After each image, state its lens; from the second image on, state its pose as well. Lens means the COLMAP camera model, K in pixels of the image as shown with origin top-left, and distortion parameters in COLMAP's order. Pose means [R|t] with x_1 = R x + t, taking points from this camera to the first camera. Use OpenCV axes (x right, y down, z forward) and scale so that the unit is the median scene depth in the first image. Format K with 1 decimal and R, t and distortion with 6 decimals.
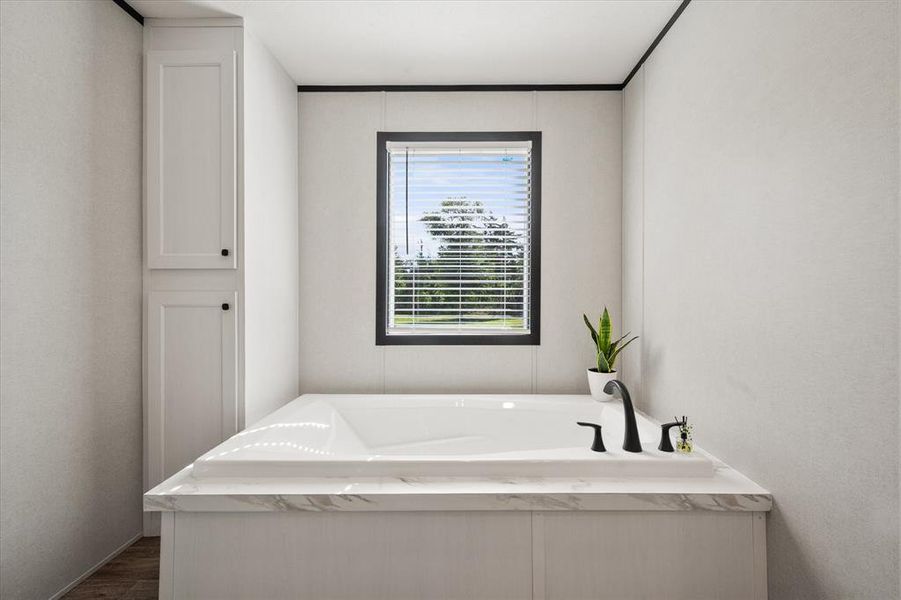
lens RADIAL K [[355.1, 0, 456.8], [0, 355.1, 298.4], [0, 0, 1]] dist [-0.000277, -0.000043]
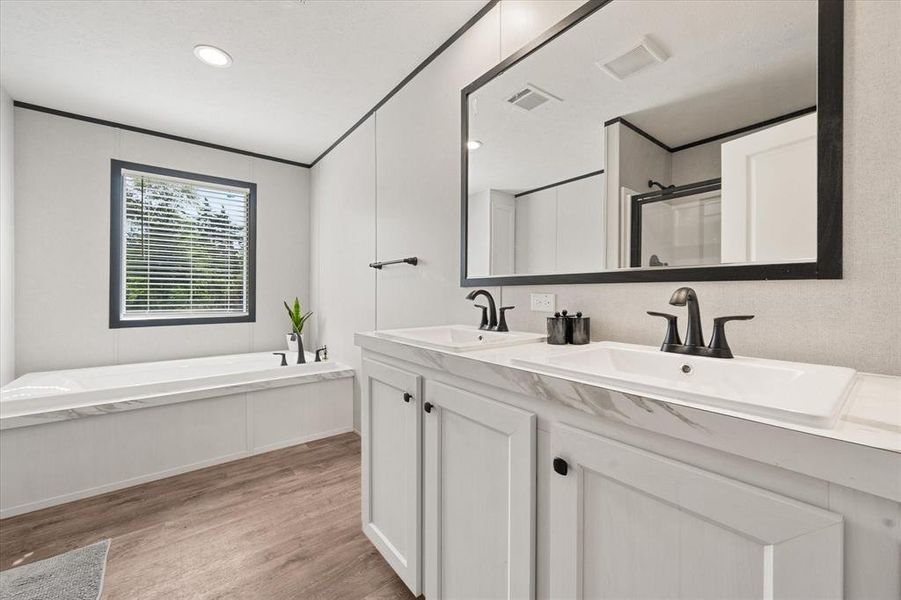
lens RADIAL K [[355.1, 0, 449.6], [0, 355.1, 294.9], [0, 0, 1]] dist [-0.000277, -0.000043]
pose [[0.763390, 0.000409, 0.645937, -0.124175], [0.001315, 0.999997, -0.002187, 0.018787], [-0.645936, 0.002518, 0.763387, -0.757678]]
